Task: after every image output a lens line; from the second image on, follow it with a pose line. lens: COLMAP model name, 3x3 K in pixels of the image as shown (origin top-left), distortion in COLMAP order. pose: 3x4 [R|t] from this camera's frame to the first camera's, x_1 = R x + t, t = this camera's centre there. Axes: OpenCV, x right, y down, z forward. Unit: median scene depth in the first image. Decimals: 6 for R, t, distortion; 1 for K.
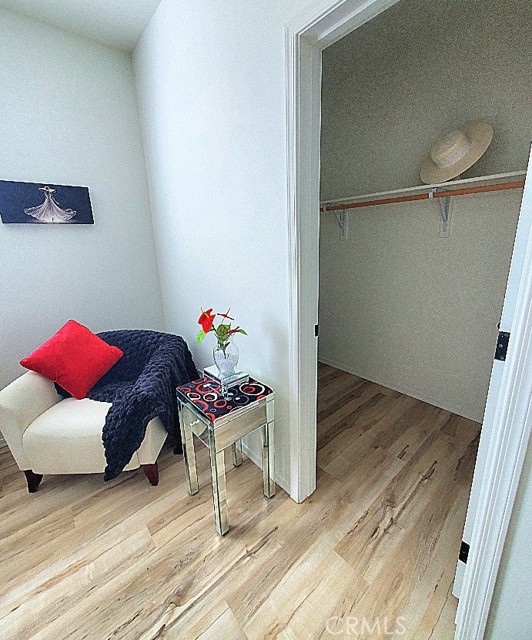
lens RADIAL K [[277.1, 0, 261.3], [0, 277.1, 308.3], [0, 0, 1]] dist [0.001017, 0.000088]
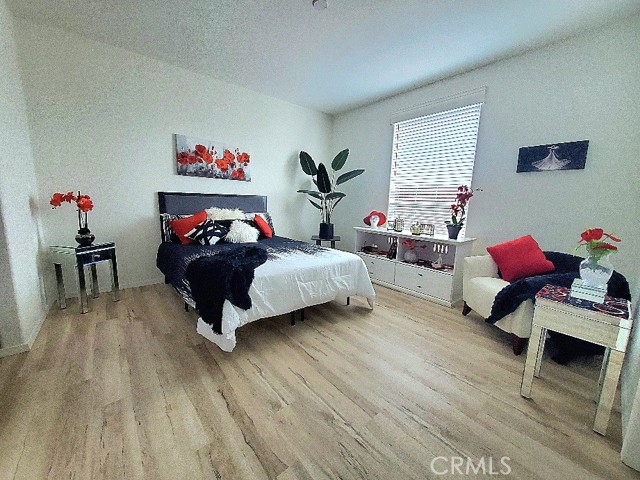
lens RADIAL K [[252.2, 0, 316.7], [0, 252.2, 242.0], [0, 0, 1]] dist [0.002099, -0.001420]
pose [[-0.020296, 0.189381, -0.981694, 0.675073], [-0.272379, 0.943707, 0.187685, 0.136317], [0.961976, 0.271203, 0.032430, -0.112419]]
